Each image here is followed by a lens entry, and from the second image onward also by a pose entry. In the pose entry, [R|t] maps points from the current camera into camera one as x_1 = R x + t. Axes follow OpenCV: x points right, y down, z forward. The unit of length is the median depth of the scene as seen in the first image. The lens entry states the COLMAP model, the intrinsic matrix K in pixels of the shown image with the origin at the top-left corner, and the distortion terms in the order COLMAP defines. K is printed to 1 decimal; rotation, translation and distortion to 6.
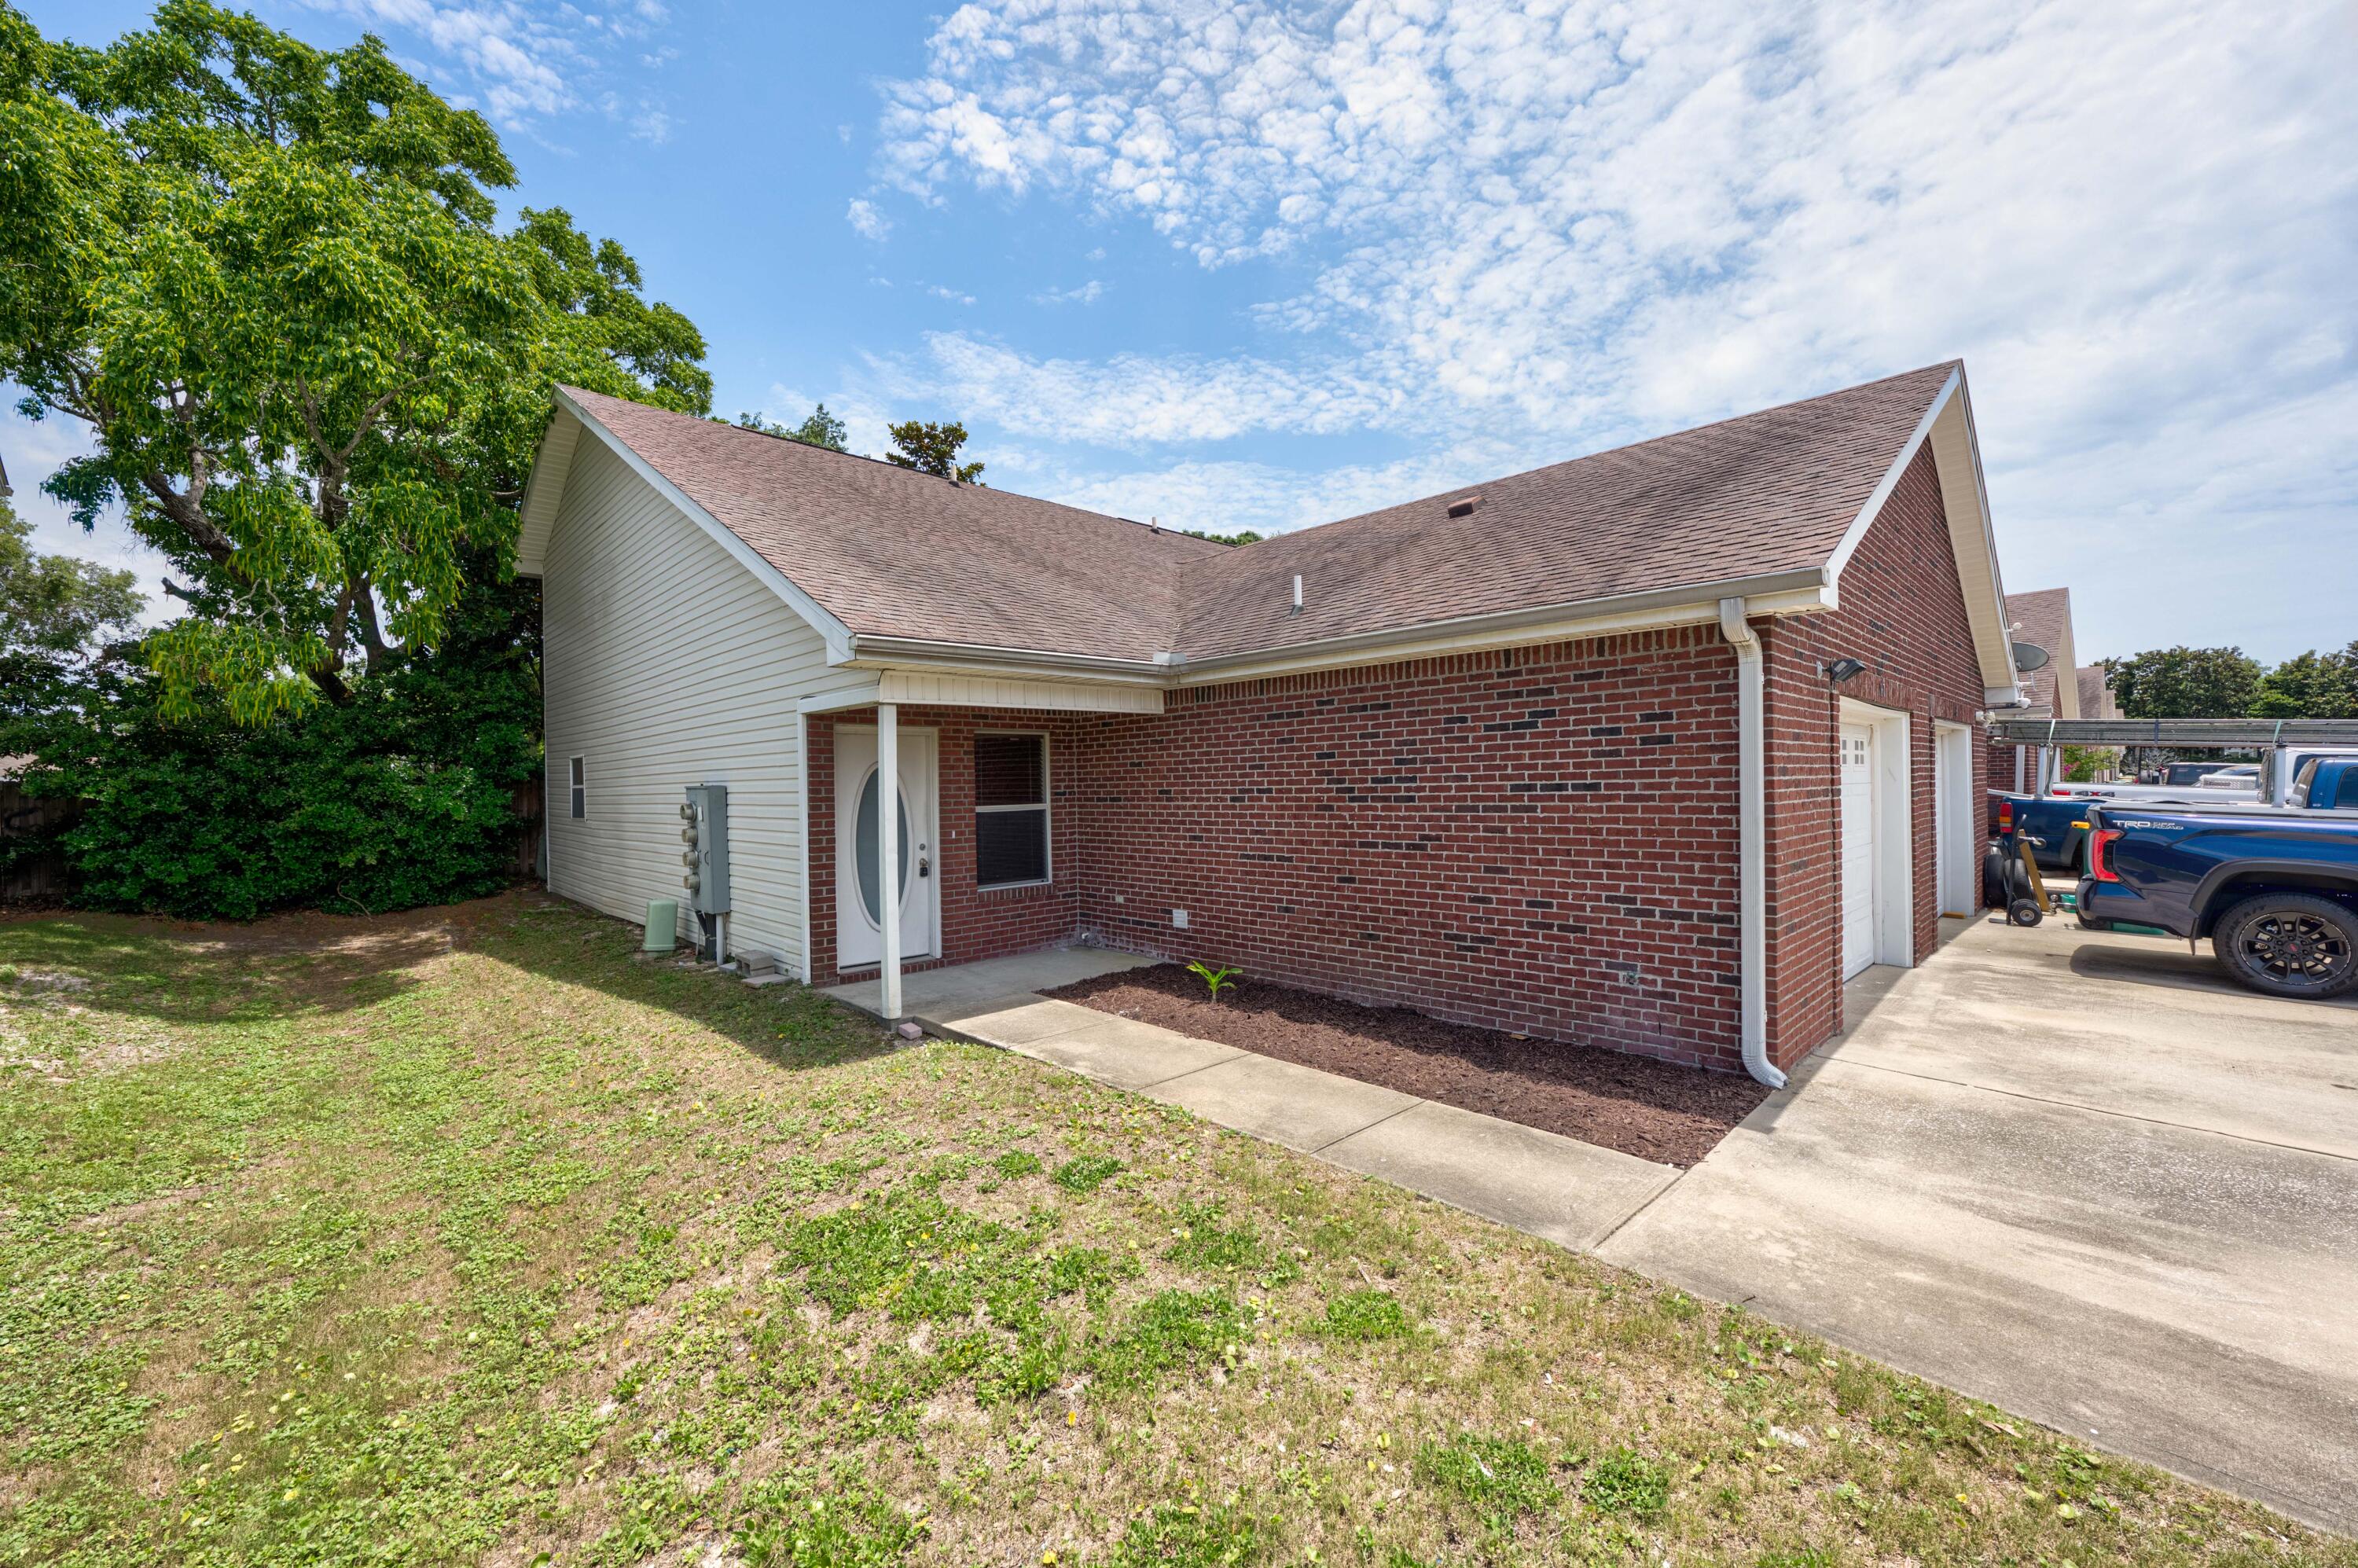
lens RADIAL K [[929.7, 0, 1190.0], [0, 929.7, 783.4], [0, 0, 1]] dist [-0.003616, 0.000579]
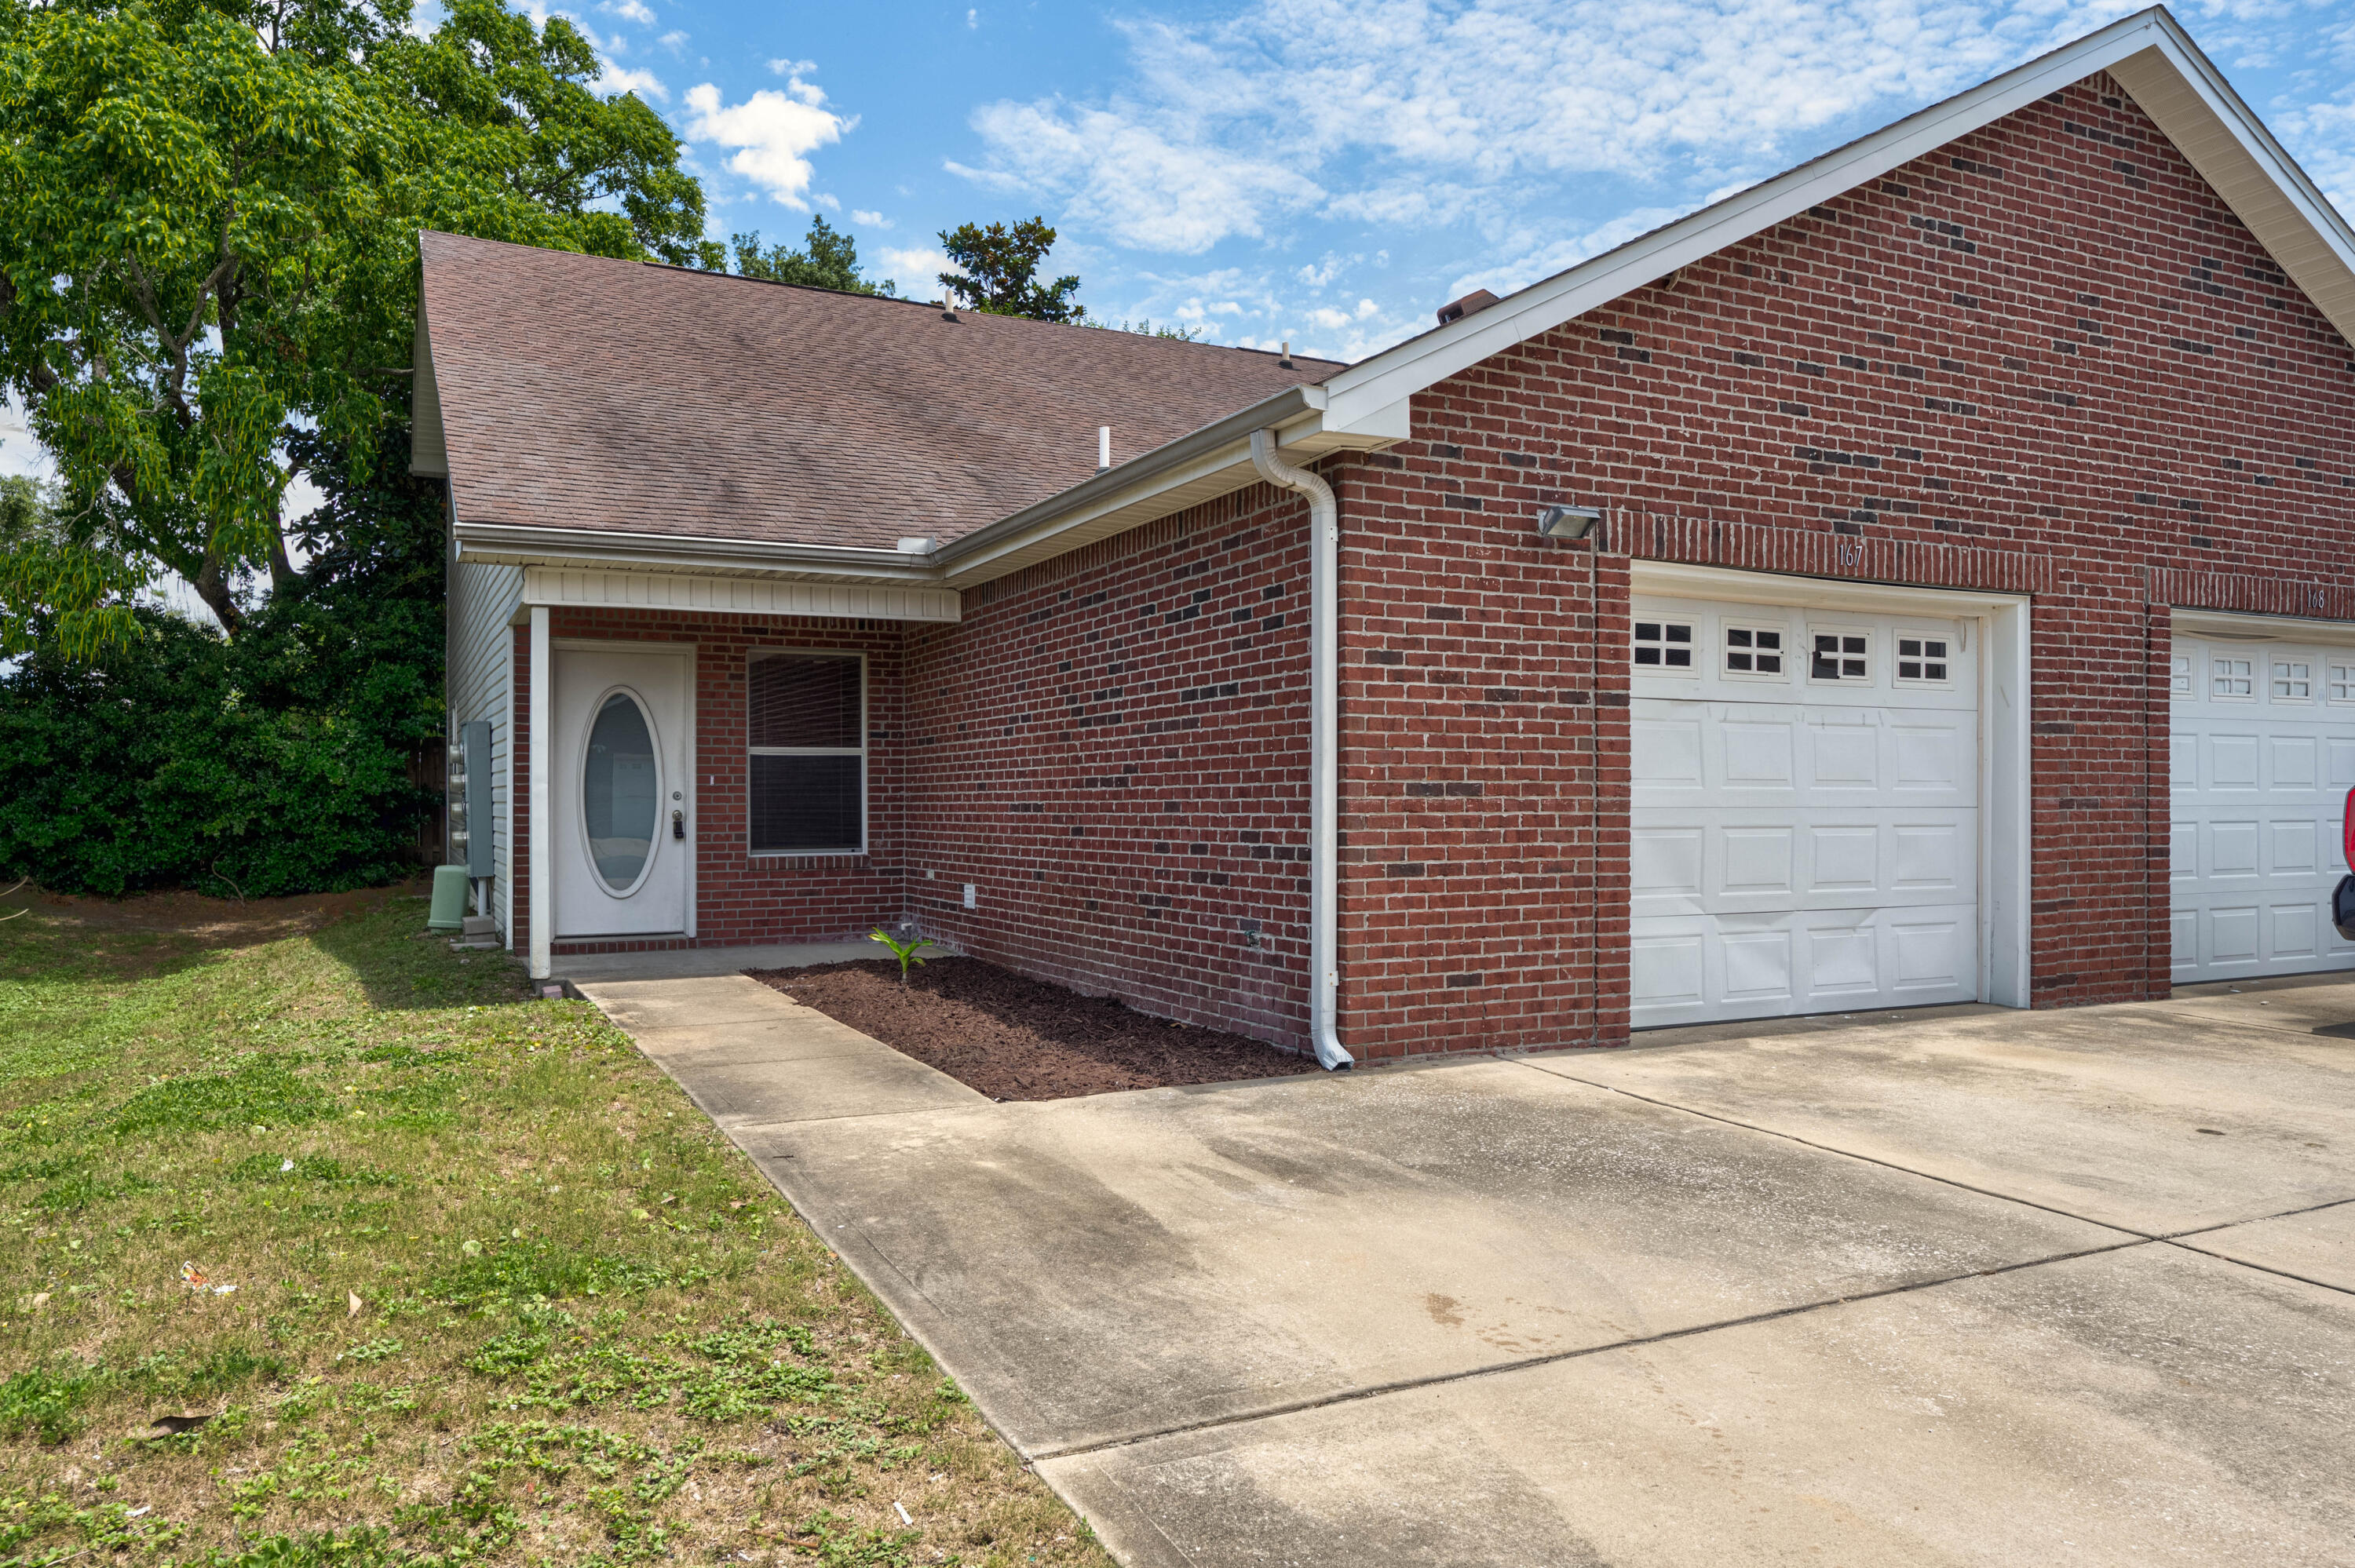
lens RADIAL K [[1595.5, 0, 1212.3], [0, 1595.5, 805.0], [0, 0, 1]] dist [0.003703, 0.004656]
pose [[0.957851, 0.015343, -0.286854, 0.722735], [-0.013887, 0.999878, 0.007111, 0.081122], [0.286929, -0.002827, 0.957948, -0.226323]]
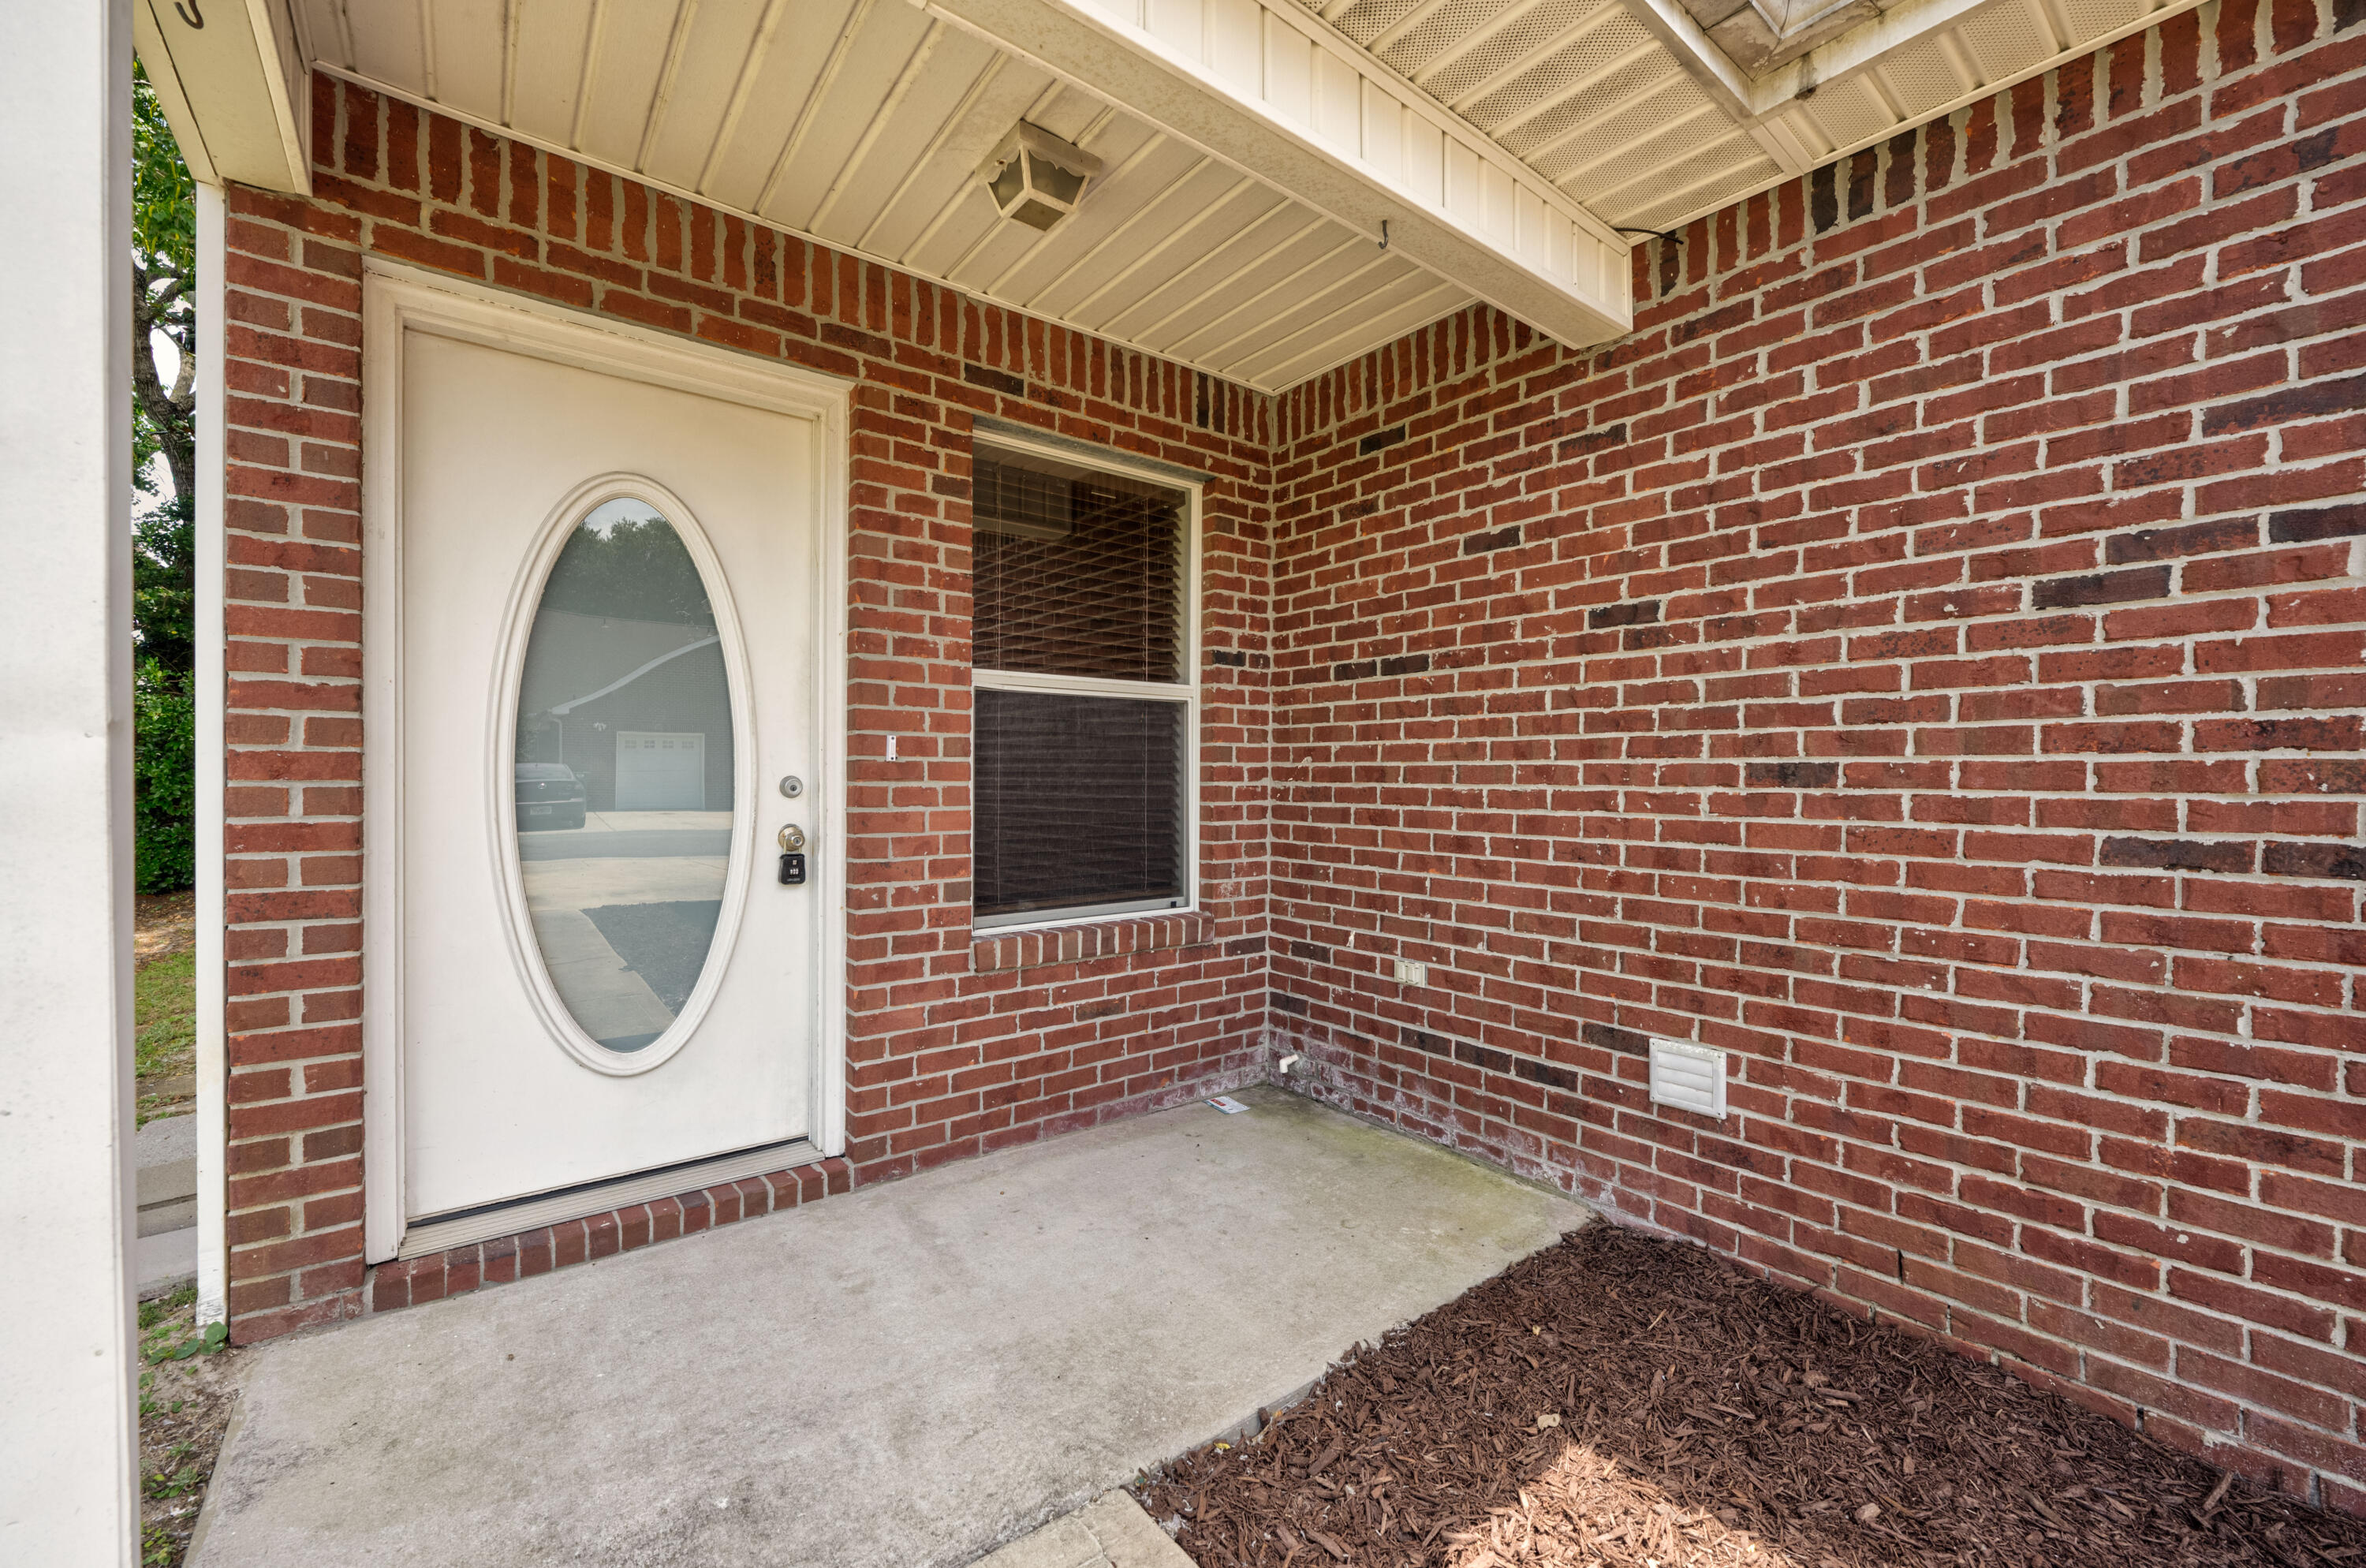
lens RADIAL K [[966.0, 0, 1200.3], [0, 966.0, 786.6], [0, 0, 1]] dist [0.000240, 0.000050]
pose [[0.994974, 0.026140, -0.096657, -0.169084], [-0.025093, 0.999613, 0.012033, 0.082527], [0.096934, -0.009547, 0.995245, 0.945275]]
